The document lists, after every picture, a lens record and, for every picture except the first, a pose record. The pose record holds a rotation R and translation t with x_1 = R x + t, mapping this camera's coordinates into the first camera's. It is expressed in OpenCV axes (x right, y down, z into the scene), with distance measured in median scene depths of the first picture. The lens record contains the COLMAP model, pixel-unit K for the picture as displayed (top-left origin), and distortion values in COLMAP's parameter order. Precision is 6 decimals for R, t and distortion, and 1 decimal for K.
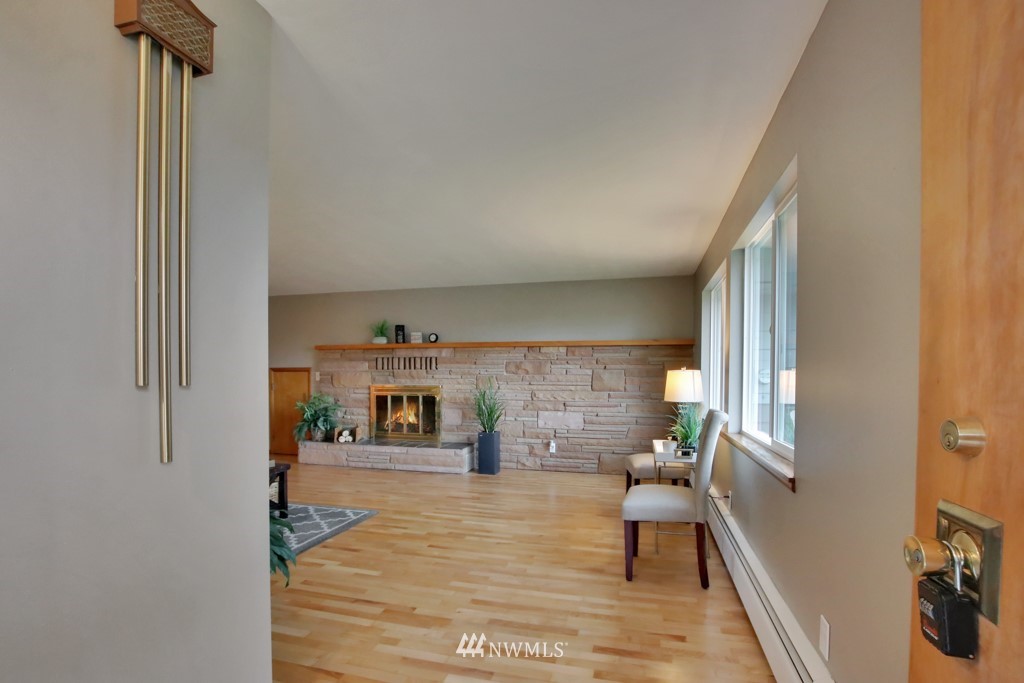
lens RADIAL K [[498.4, 0, 512.7], [0, 498.4, 384.4], [0, 0, 1]] dist [-0.014767, 0.000290]
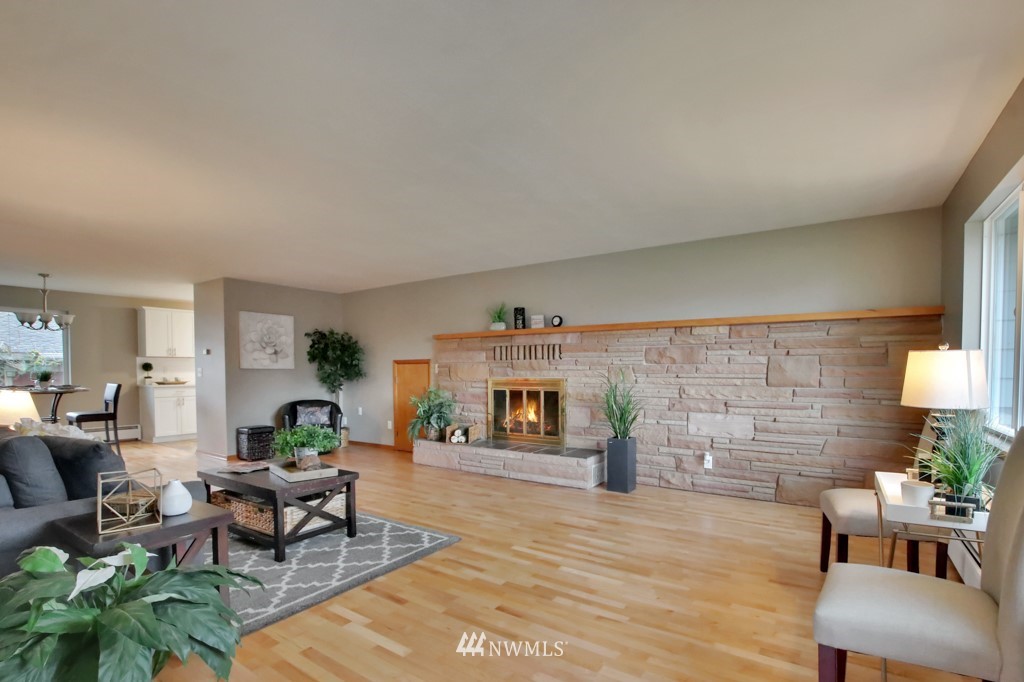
lens RADIAL K [[498.4, 0, 512.7], [0, 498.4, 383.9], [0, 0, 1]] dist [-0.014767, 0.000290]
pose [[0.945849, 0.003559, -0.324588, 0.044488], [0.000125, 0.999936, 0.011327, 0.001882], [0.324607, -0.010754, 0.945788, 0.205547]]
